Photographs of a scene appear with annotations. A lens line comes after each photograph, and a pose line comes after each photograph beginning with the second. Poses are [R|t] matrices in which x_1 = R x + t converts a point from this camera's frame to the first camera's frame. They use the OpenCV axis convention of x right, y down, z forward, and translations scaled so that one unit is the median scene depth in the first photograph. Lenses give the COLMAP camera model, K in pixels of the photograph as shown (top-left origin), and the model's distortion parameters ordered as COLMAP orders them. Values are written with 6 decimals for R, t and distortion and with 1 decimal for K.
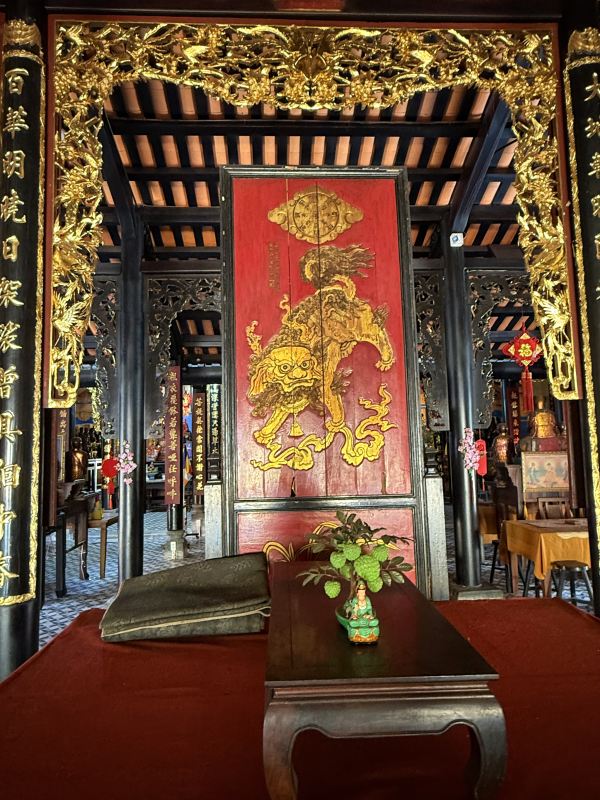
lens RADIAL K [[489.1, 0, 299.6], [0, 489.1, 399.5], [0, 0, 1]] dist [-0.001856, -0.000050]
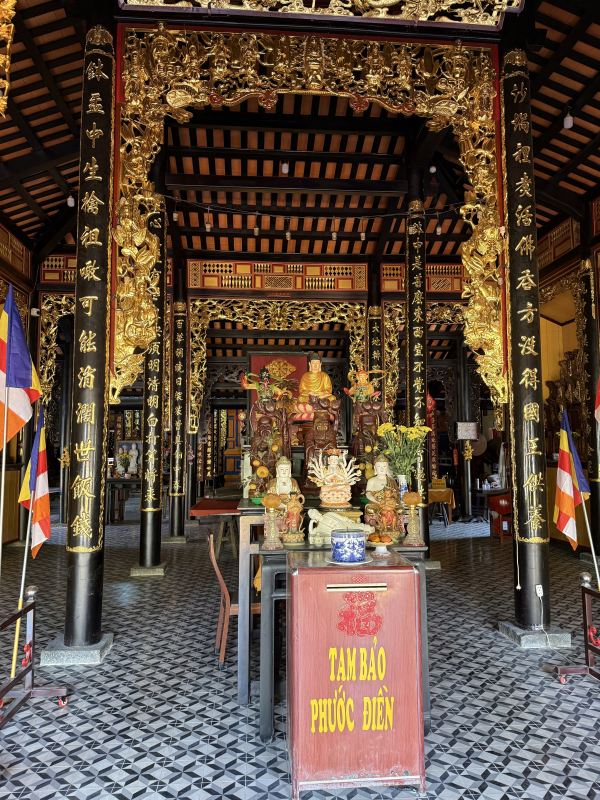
lens RADIAL K [[539.1, 0, 300.3], [0, 539.1, 399.8], [0, 0, 1]] dist [0.003512, -0.000643]
pose [[0.998715, 0.021824, 0.045745, 0.012851], [-0.021669, 0.999758, -0.003881, -0.176473], [-0.045819, 0.002885, 0.998946, -2.164449]]
